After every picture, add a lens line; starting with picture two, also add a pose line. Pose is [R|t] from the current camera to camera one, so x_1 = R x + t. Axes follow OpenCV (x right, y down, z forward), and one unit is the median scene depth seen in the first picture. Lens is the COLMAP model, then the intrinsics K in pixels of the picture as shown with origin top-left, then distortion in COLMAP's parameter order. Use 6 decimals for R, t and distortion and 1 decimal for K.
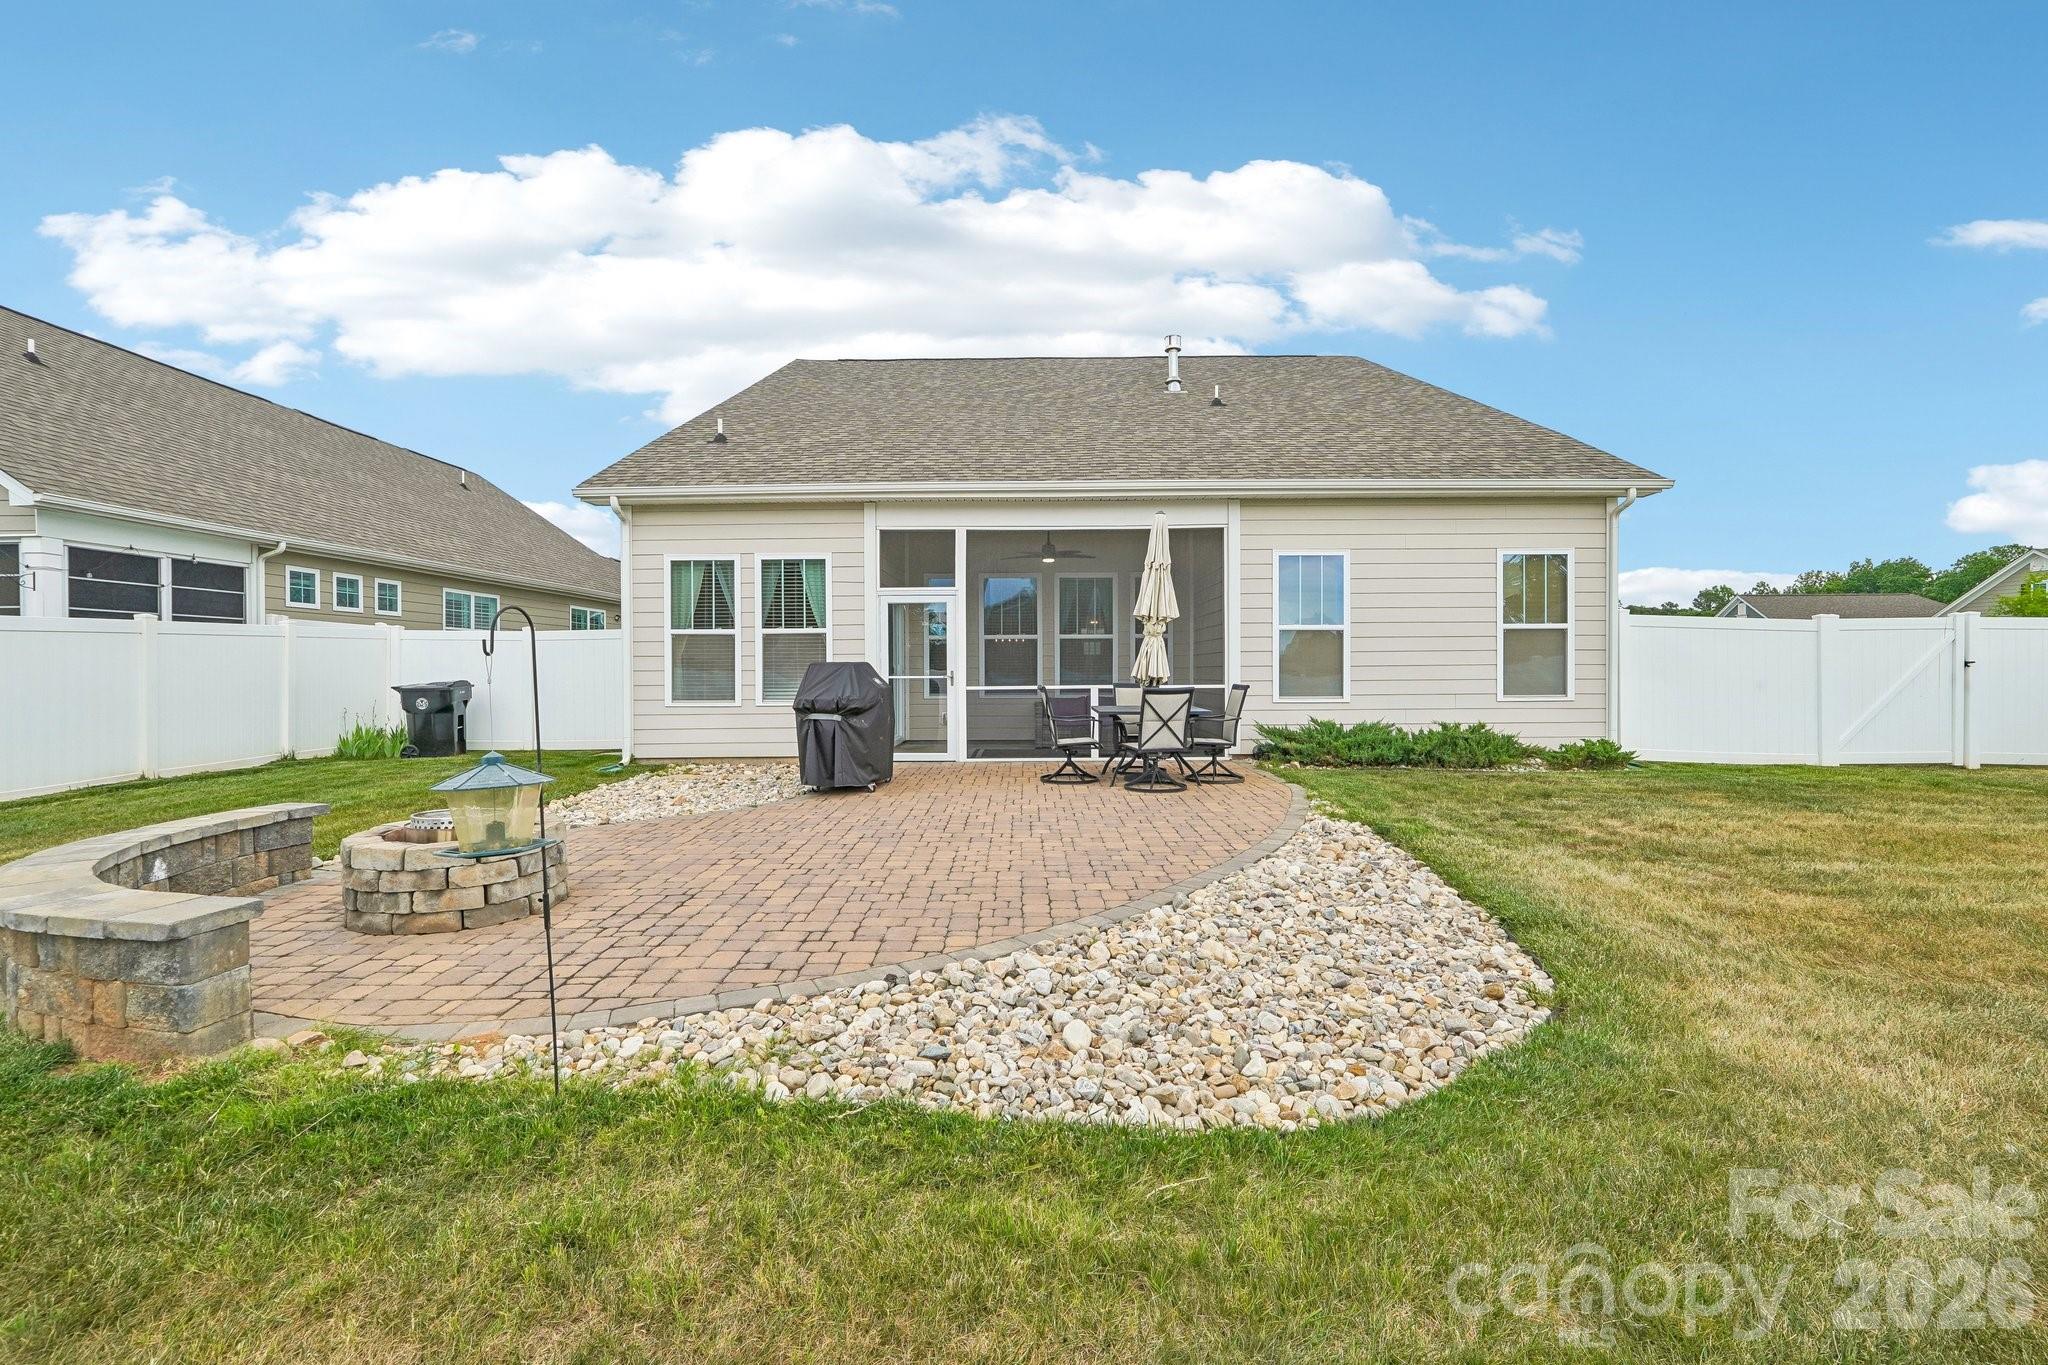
lens RADIAL K [[880.3, 0, 1020.7], [0, 880.3, 670.8], [0, 0, 1]] dist [-0.012866, 0.003226]
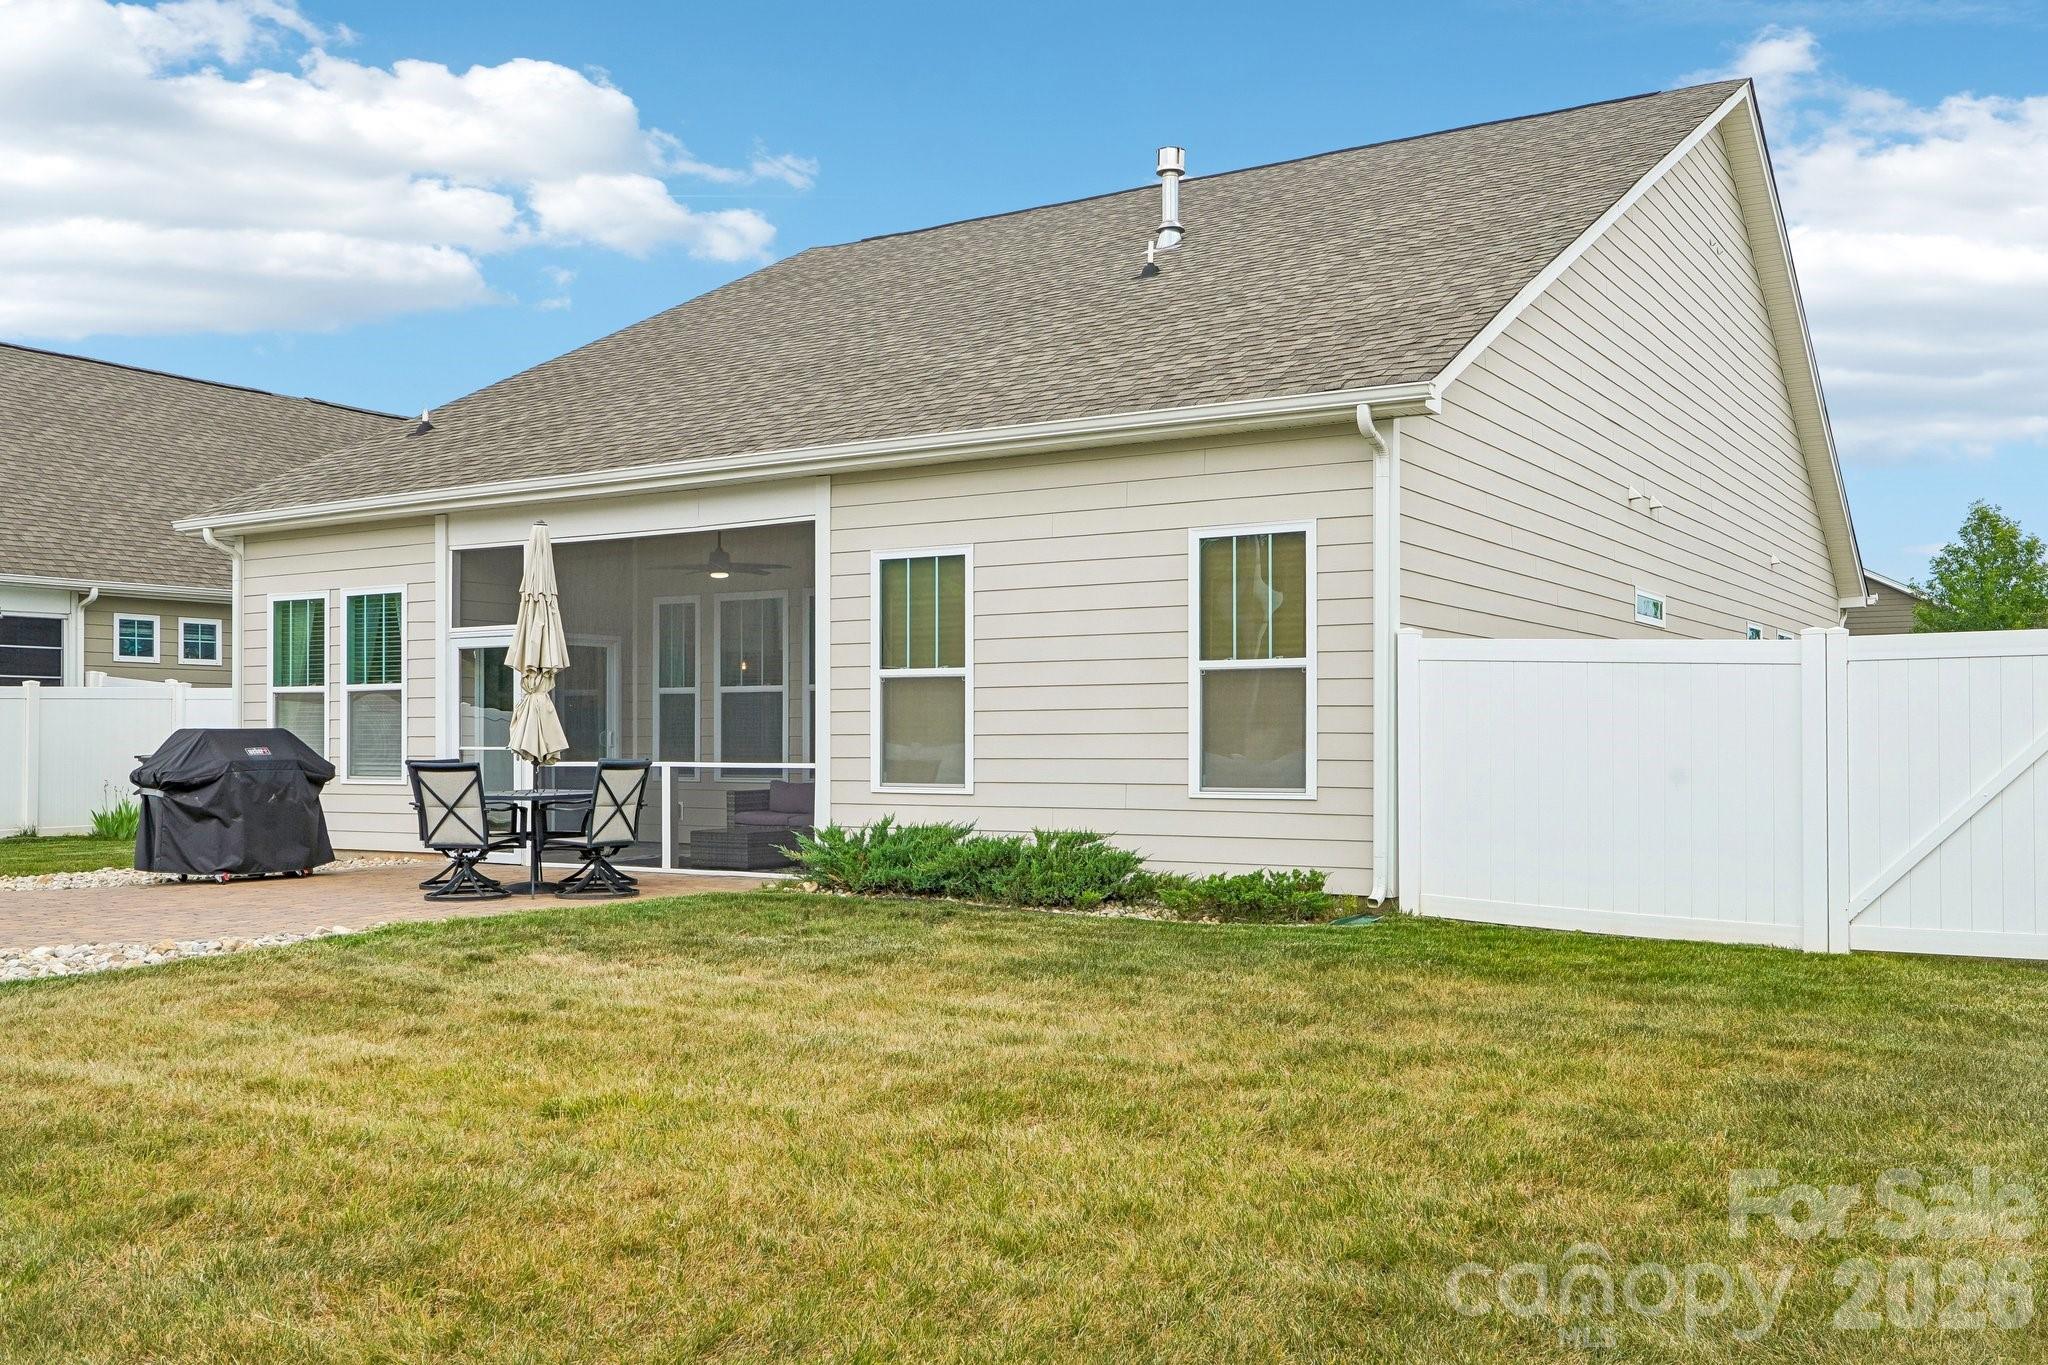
lens RADIAL K [[1788.6, 0, 1029.8], [0, 1788.6, 722.6], [0, 0, 1]] dist [0.007159, -0.003747]
pose [[0.853893, -0.000984, -0.520447, 1.048150], [-0.003336, 0.999967, -0.007363, -0.004725], [0.520437, 0.008024, 0.853862, -0.039693]]
